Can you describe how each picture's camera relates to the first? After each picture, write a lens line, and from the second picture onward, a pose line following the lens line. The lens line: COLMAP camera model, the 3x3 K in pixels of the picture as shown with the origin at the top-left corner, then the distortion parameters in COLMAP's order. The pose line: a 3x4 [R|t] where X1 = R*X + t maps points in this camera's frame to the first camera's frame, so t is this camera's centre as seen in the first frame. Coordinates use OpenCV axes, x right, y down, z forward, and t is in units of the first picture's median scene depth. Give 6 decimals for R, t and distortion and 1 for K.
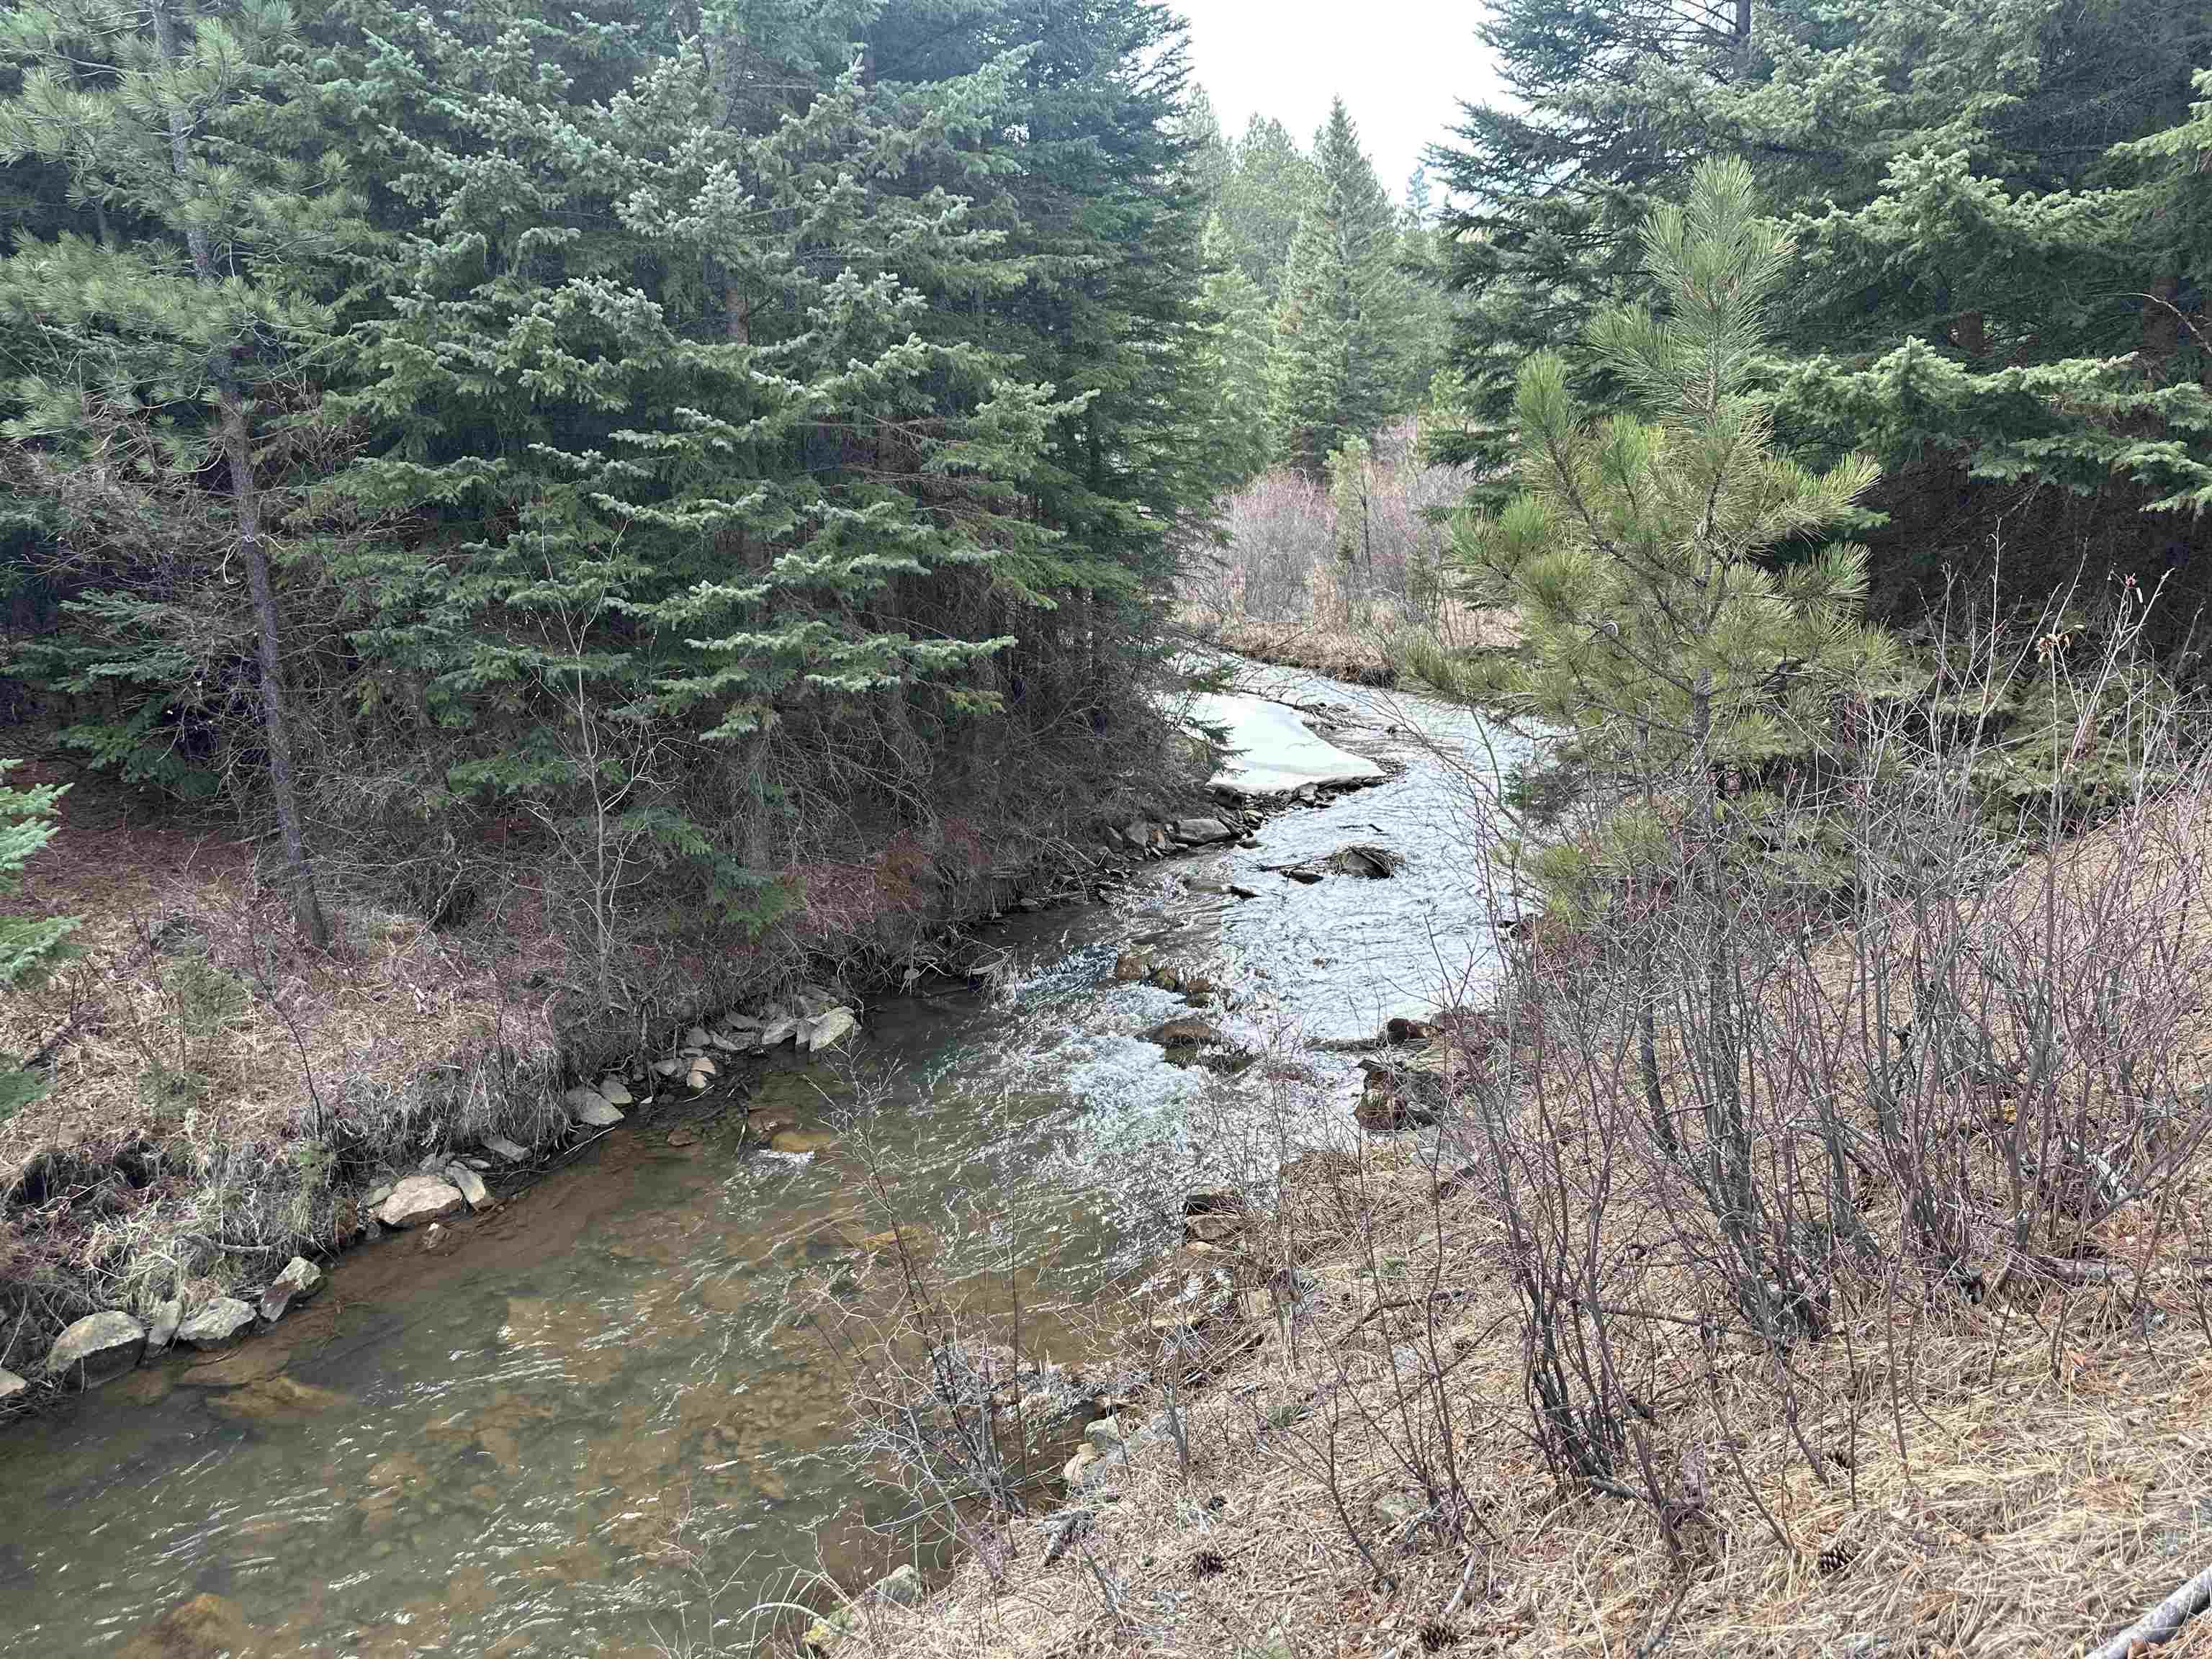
lens RADIAL K [[1583.0, 0, 1093.4], [0, 1583.0, 860.9], [0, 0, 1]] dist [0.084941, -0.125185]
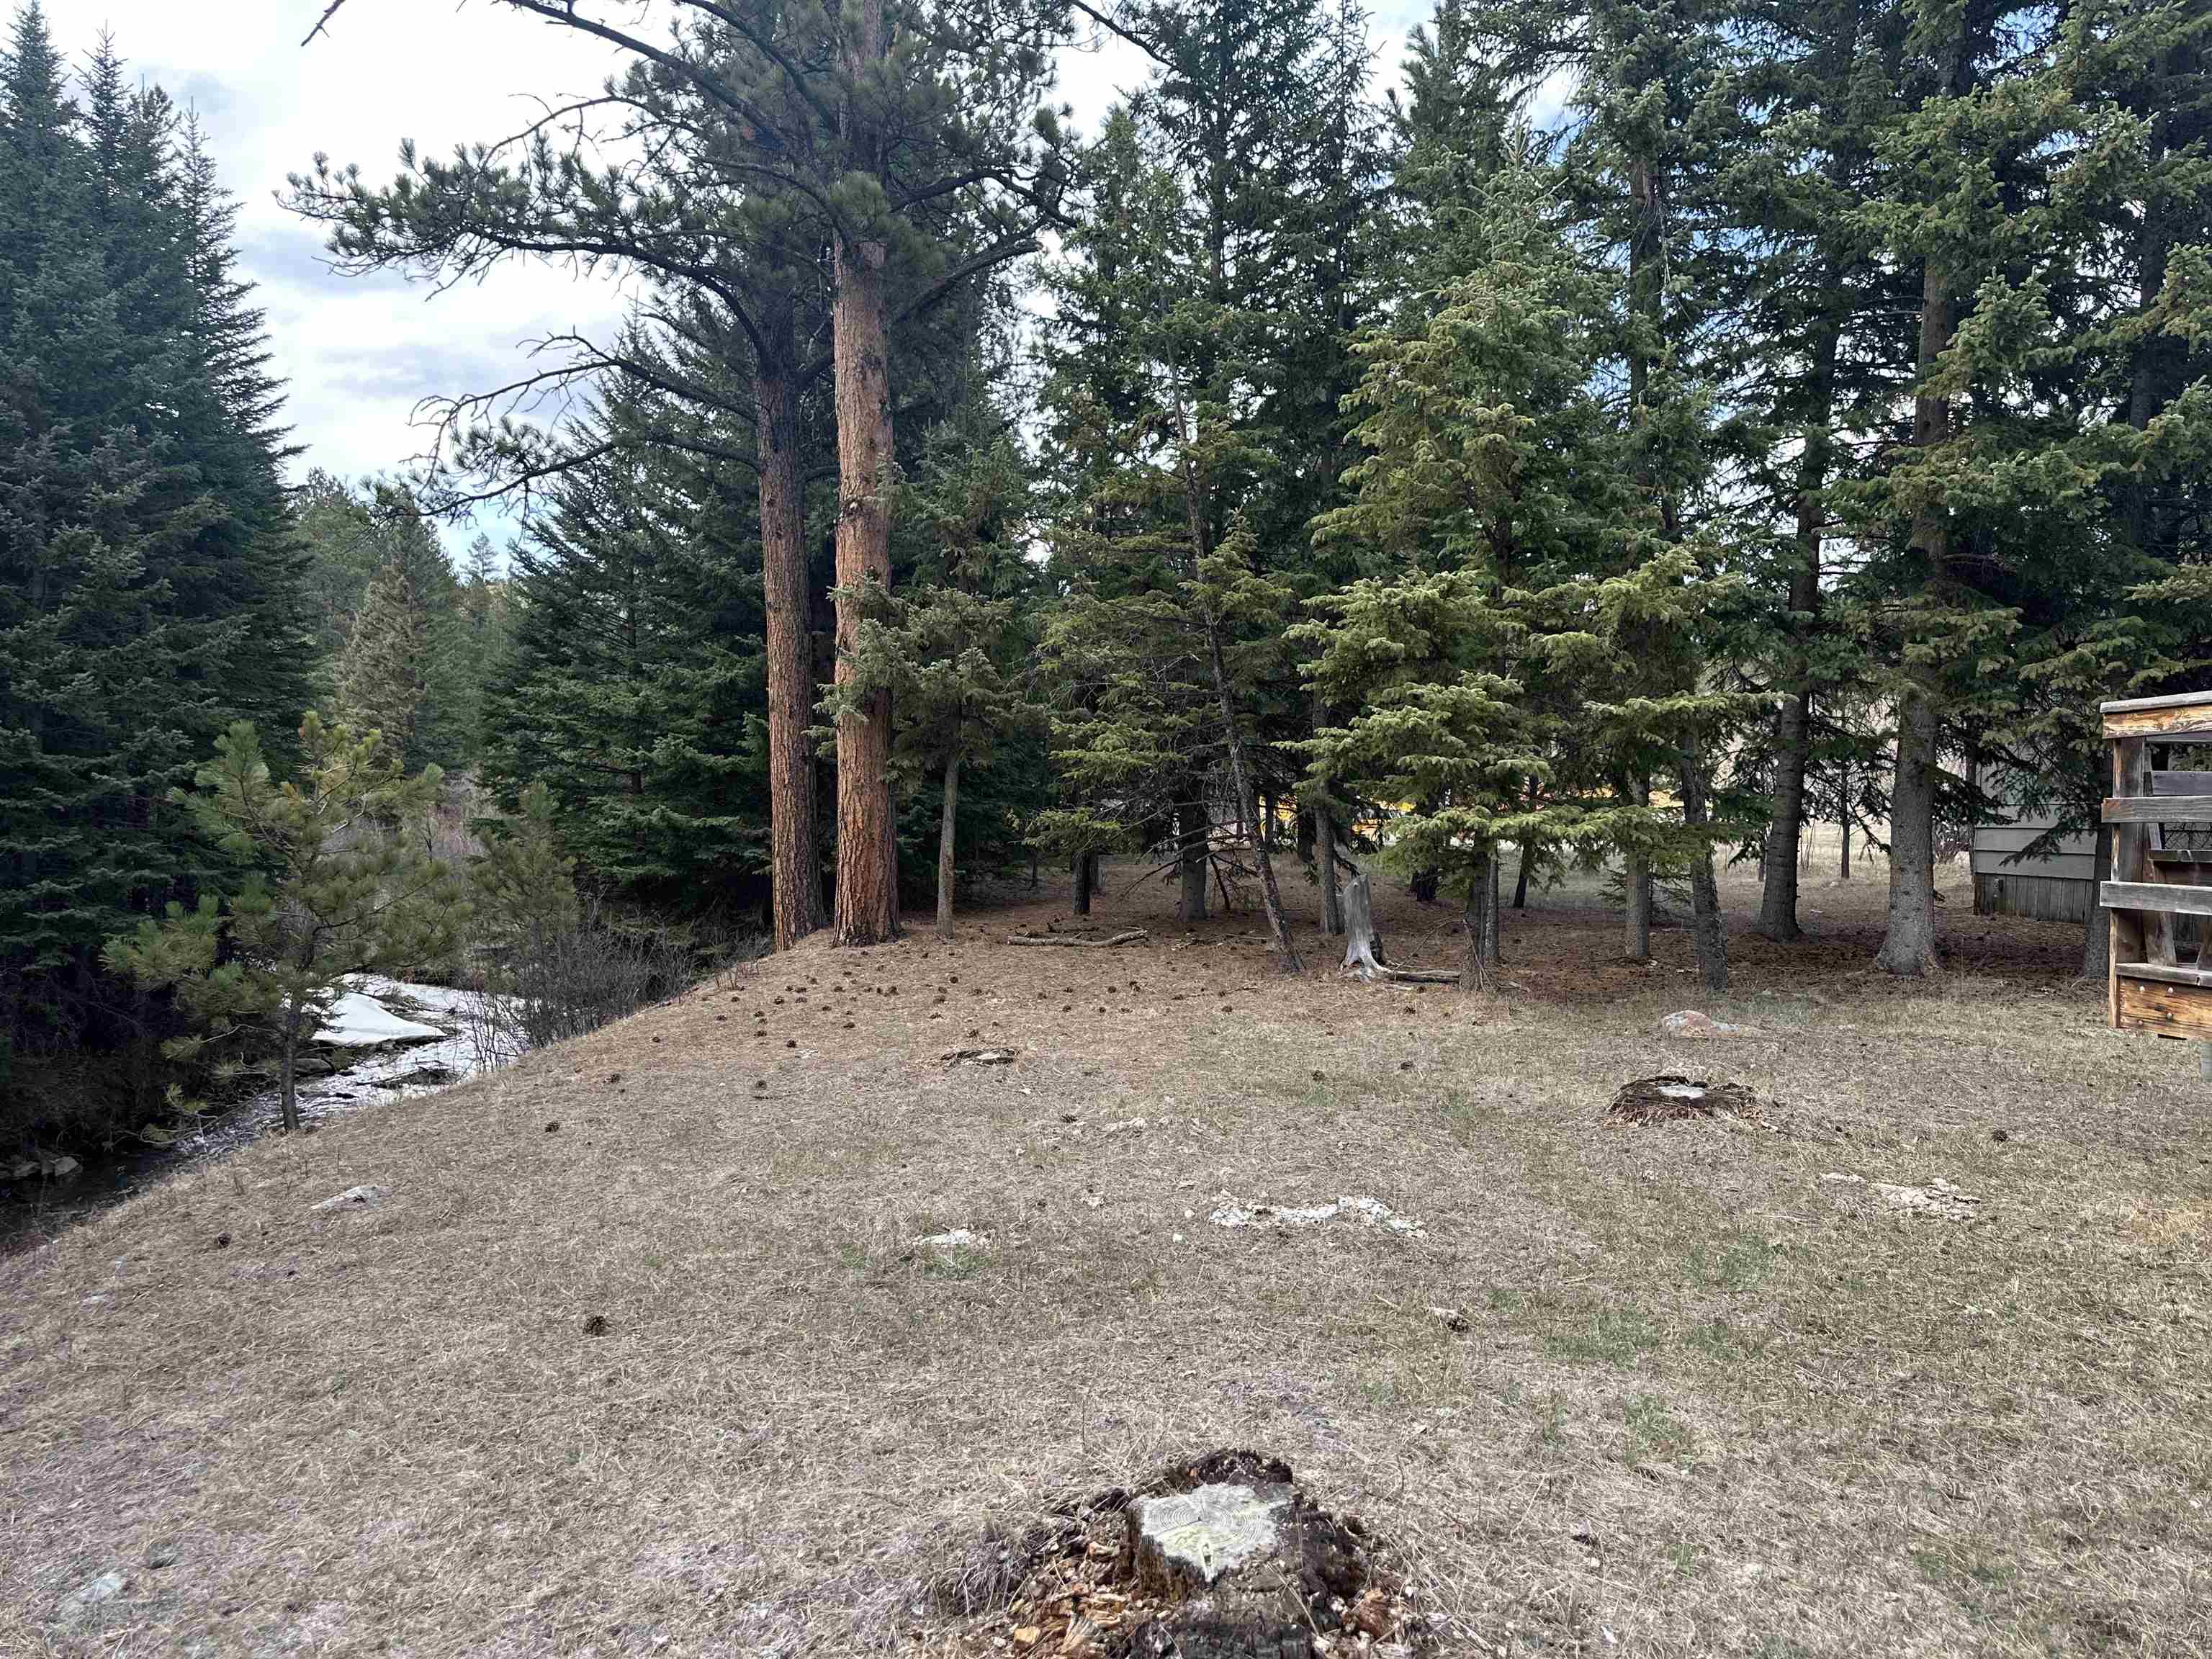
lens RADIAL K [[1583.0, 0, 1093.4], [0, 1583.0, 860.9], [0, 0, 1]] dist [0.084941, -0.125185]
pose [[0.846387, 0.044412, 0.530714, -0.111231], [0.069808, 0.978667, -0.193228, 0.129906], [-0.527974, 0.200594, 0.825231, -0.619879]]
